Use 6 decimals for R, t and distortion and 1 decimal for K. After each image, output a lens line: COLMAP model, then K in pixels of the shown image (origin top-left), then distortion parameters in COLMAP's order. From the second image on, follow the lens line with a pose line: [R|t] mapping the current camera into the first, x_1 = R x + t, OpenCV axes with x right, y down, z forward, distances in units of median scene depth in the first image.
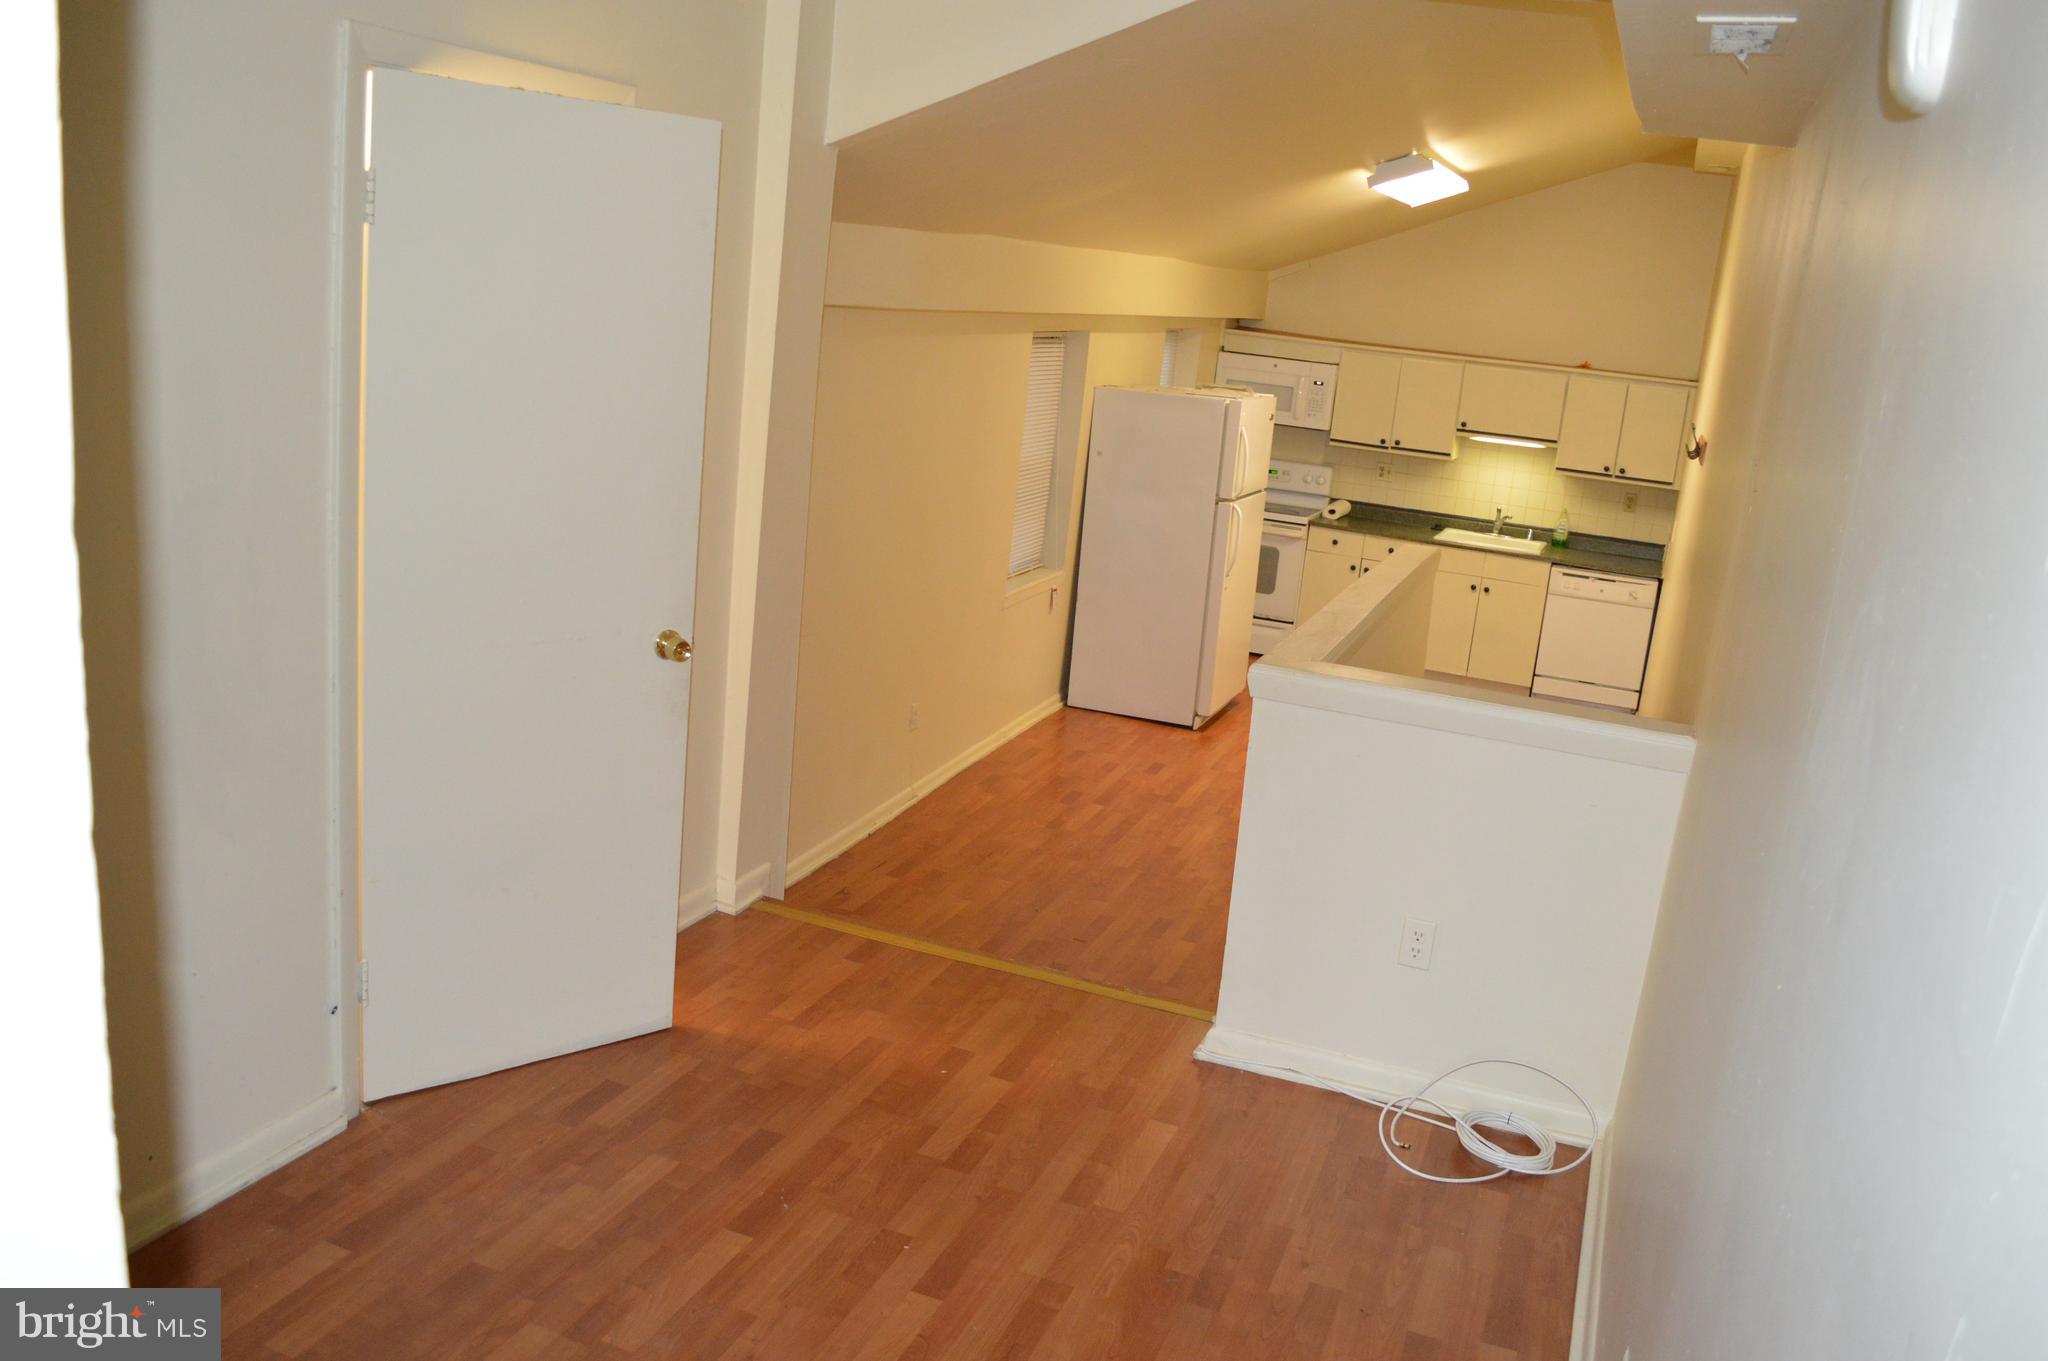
lens RADIAL K [[1633.7, 0, 1019.0], [0, 1633.7, 673.2], [0, 0, 1]] dist [-0.076997, 0.003056]
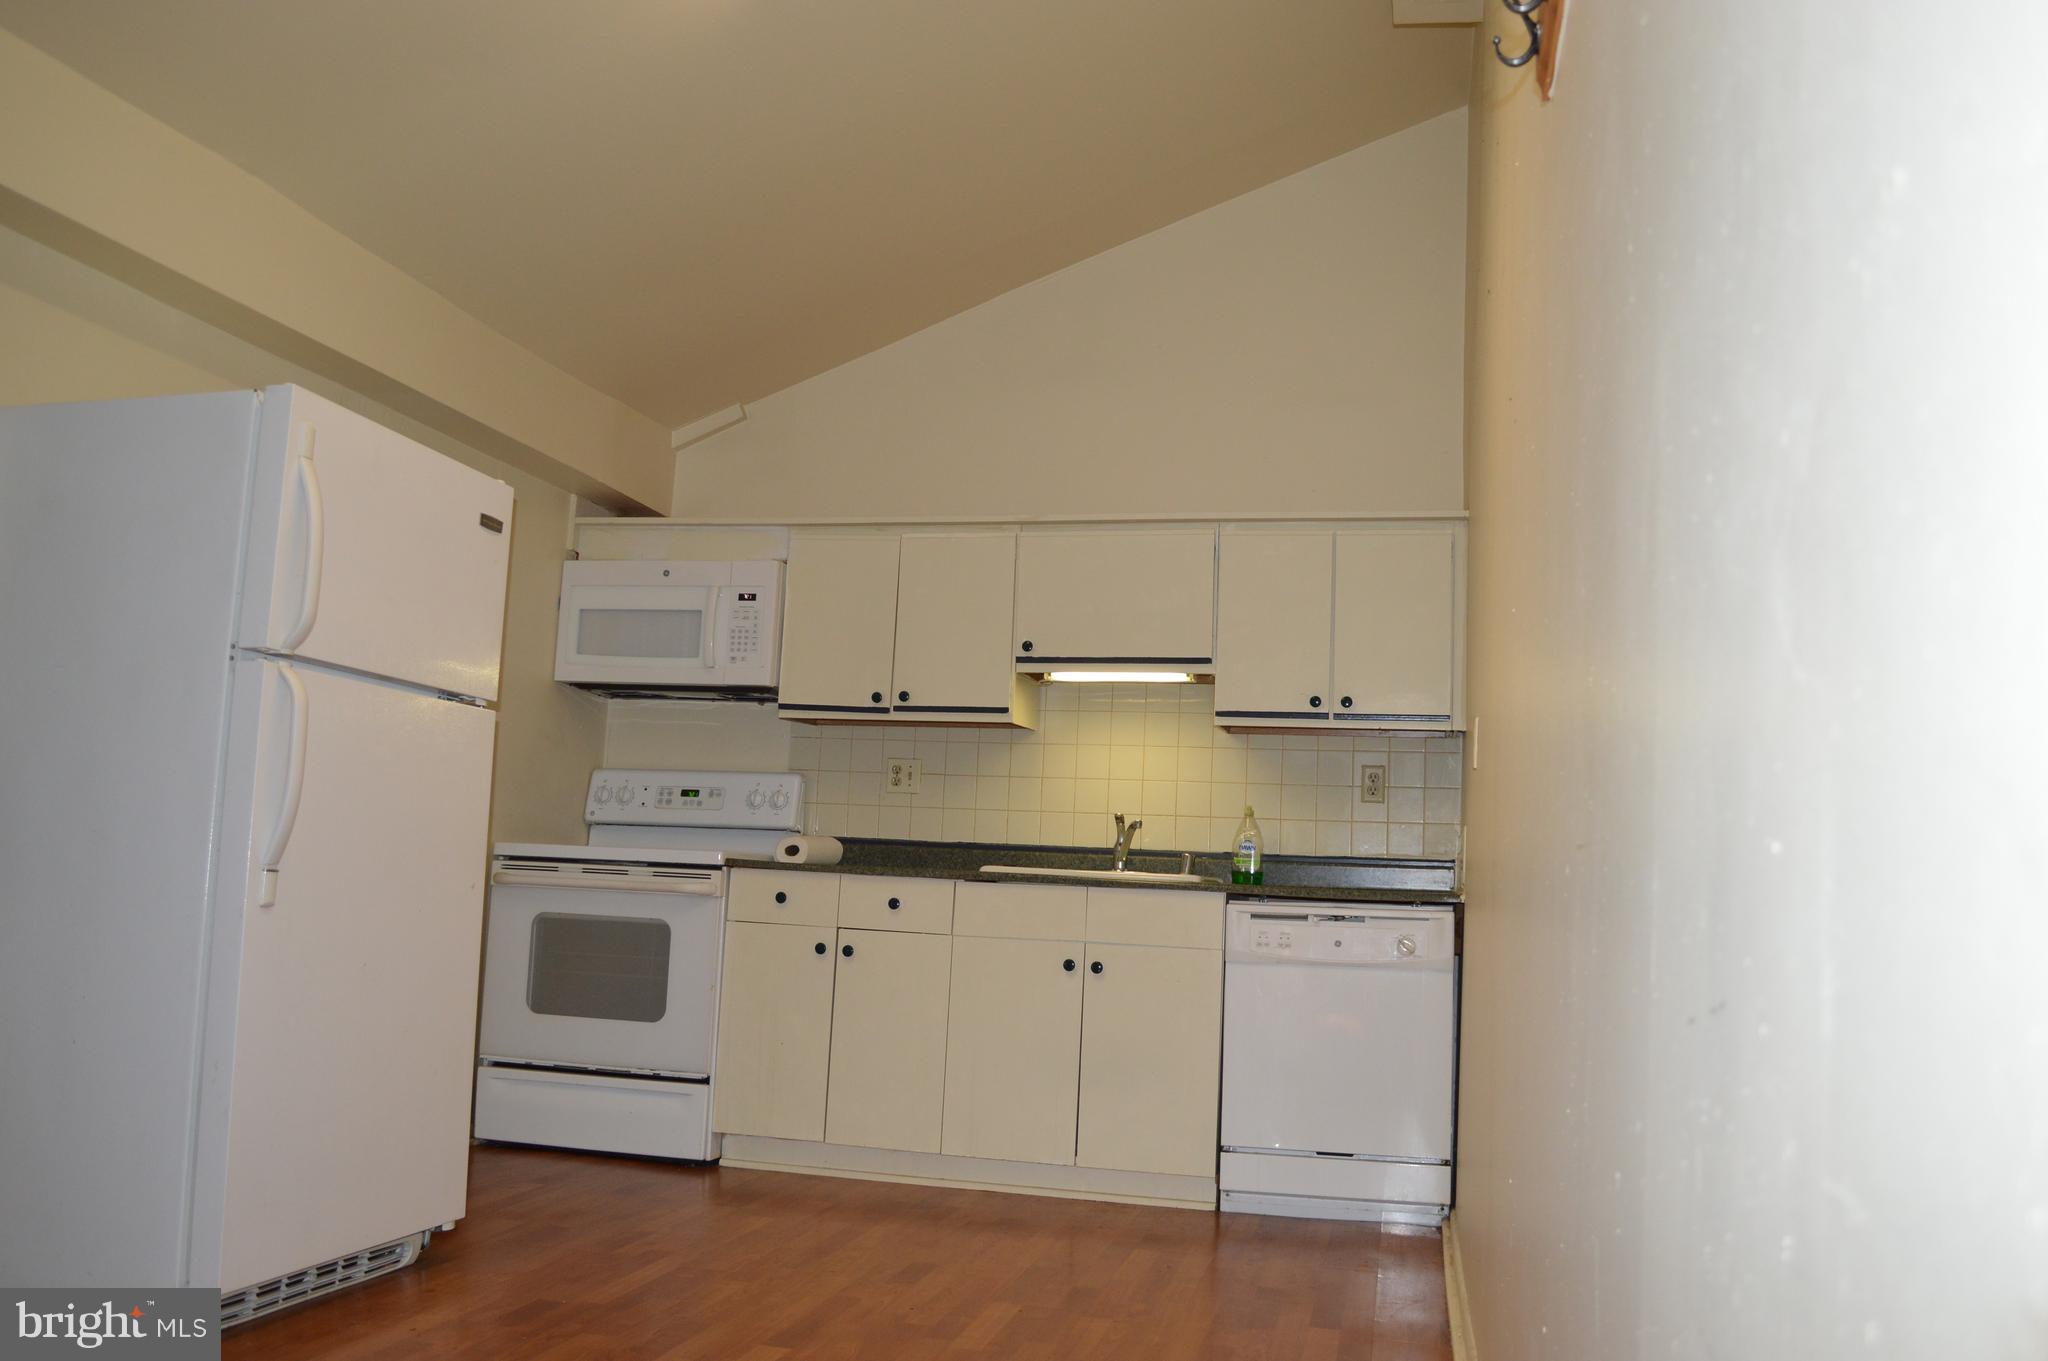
lens RADIAL K [[1633.7, 0, 1037.0], [0, 1633.7, 674.0], [0, 0, 1]] dist [-0.076997, 0.003056]
pose [[0.987185, -0.027838, 0.157136, 0.199412], [0.080729, 0.936496, -0.341260, 0.026804], [-0.137657, 0.349572, 0.926741, 0.540489]]
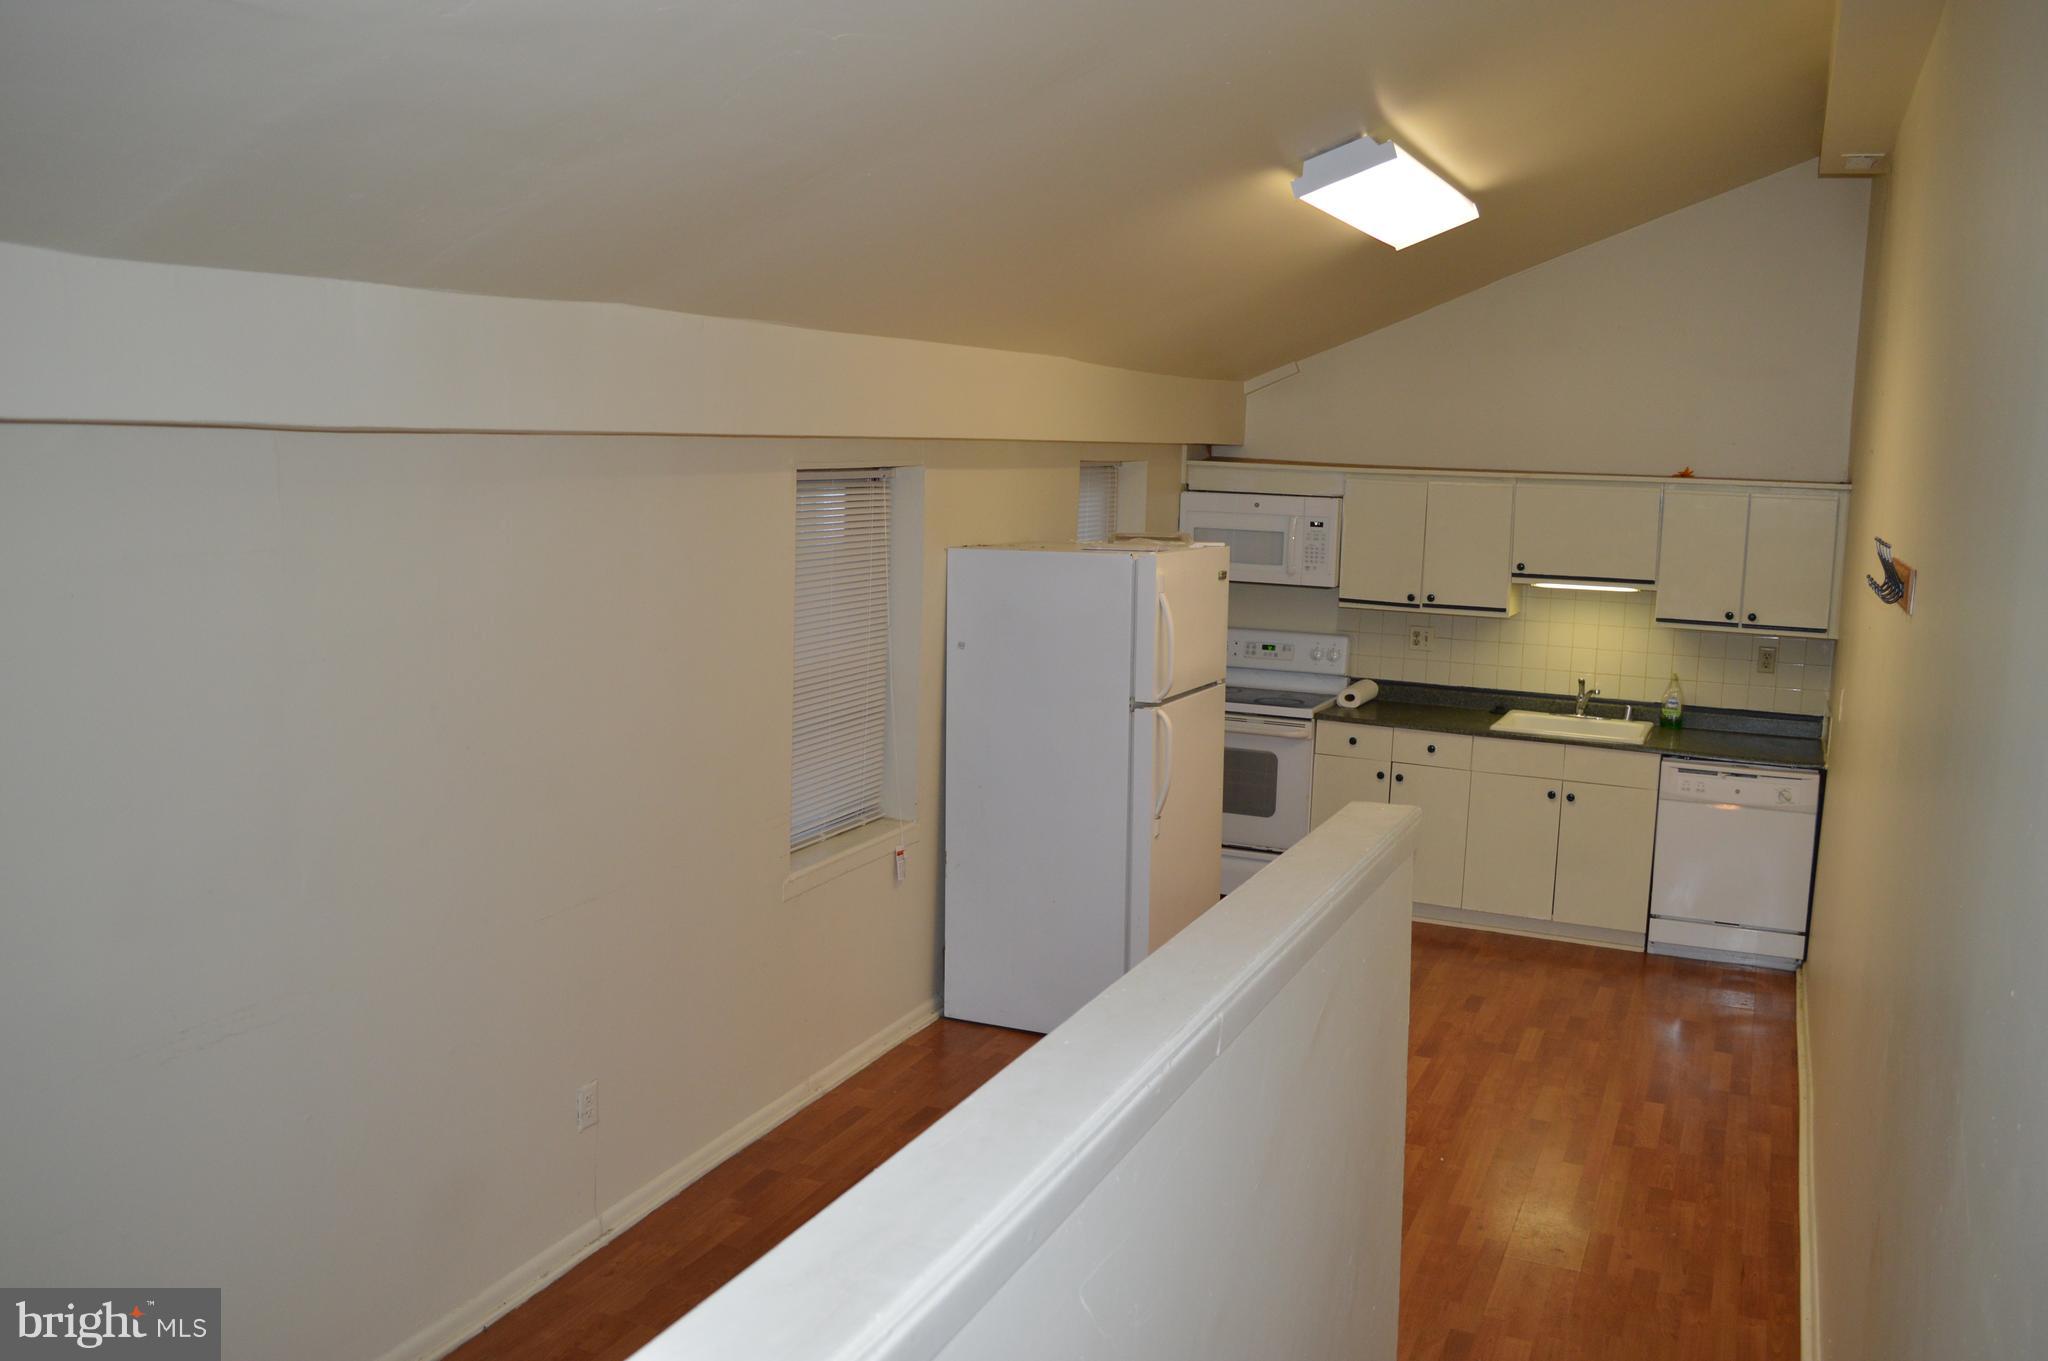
lens RADIAL K [[1633.7, 0, 1031.2], [0, 1633.7, 684.6], [0, 0, 1]] dist [-0.076997, 0.003056]
pose [[0.996186, -0.058847, -0.064427, 0.102938], [0.052301, 0.993717, -0.098952, -0.042516], [0.069845, 0.095205, 0.993004, 0.281447]]
